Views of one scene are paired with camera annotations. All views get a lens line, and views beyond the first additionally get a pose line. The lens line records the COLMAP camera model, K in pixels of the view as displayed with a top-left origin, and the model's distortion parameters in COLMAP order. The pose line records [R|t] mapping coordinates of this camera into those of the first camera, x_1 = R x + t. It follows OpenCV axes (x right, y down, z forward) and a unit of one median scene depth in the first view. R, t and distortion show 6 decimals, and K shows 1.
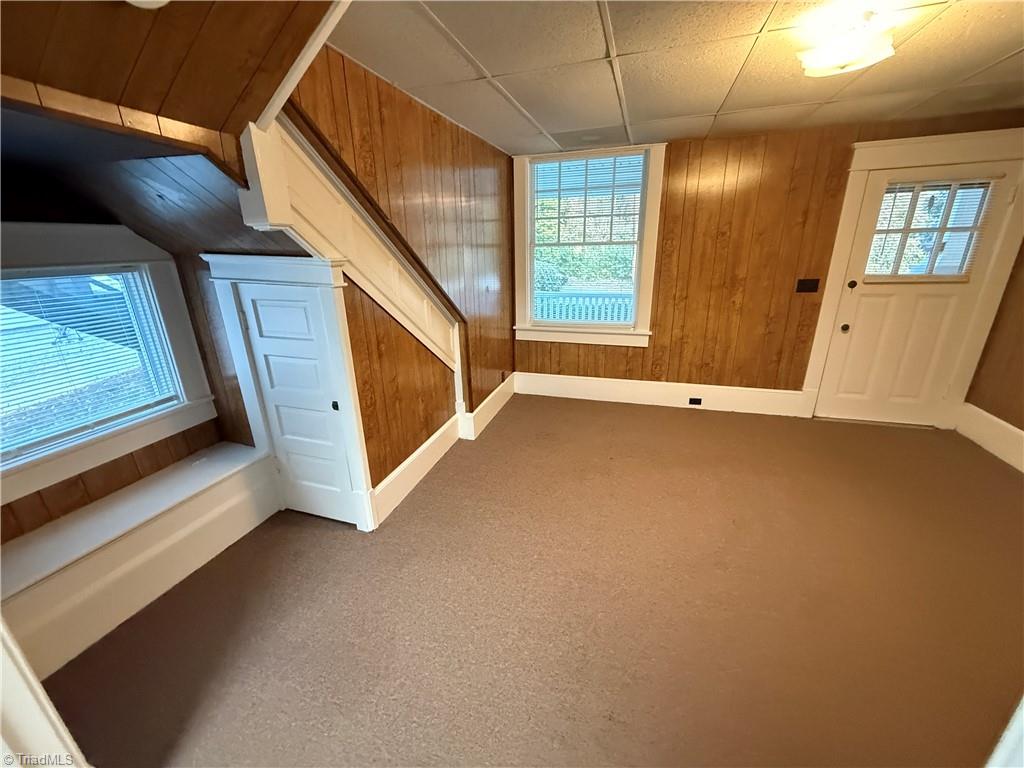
lens RADIAL K [[407.9, 0, 509.9], [0, 407.9, 383.1], [0, 0, 1]] dist [0.001205, 0.000503]
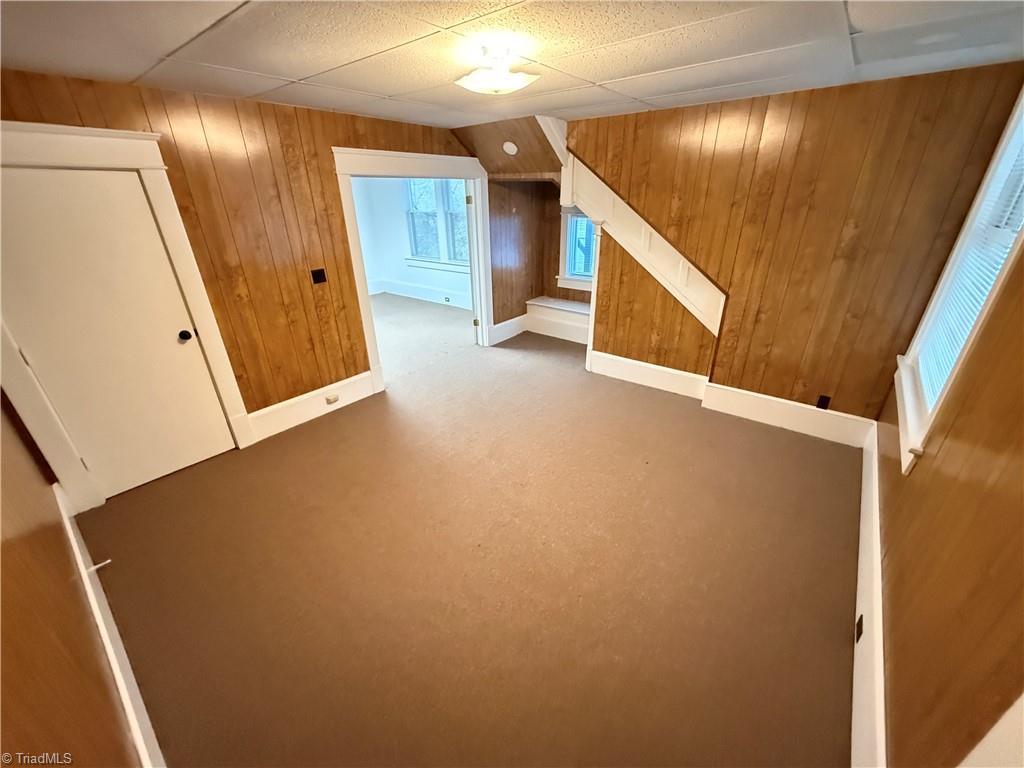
lens RADIAL K [[407.9, 0, 511.0], [0, 407.9, 385.2], [0, 0, 1]] dist [0.001205, 0.000503]
pose [[-0.360105, 0.418285, -0.833884, 1.412868], [-0.282548, 0.802968, 0.524794, -0.477188], [0.889096, 0.424593, -0.170967, 1.060646]]
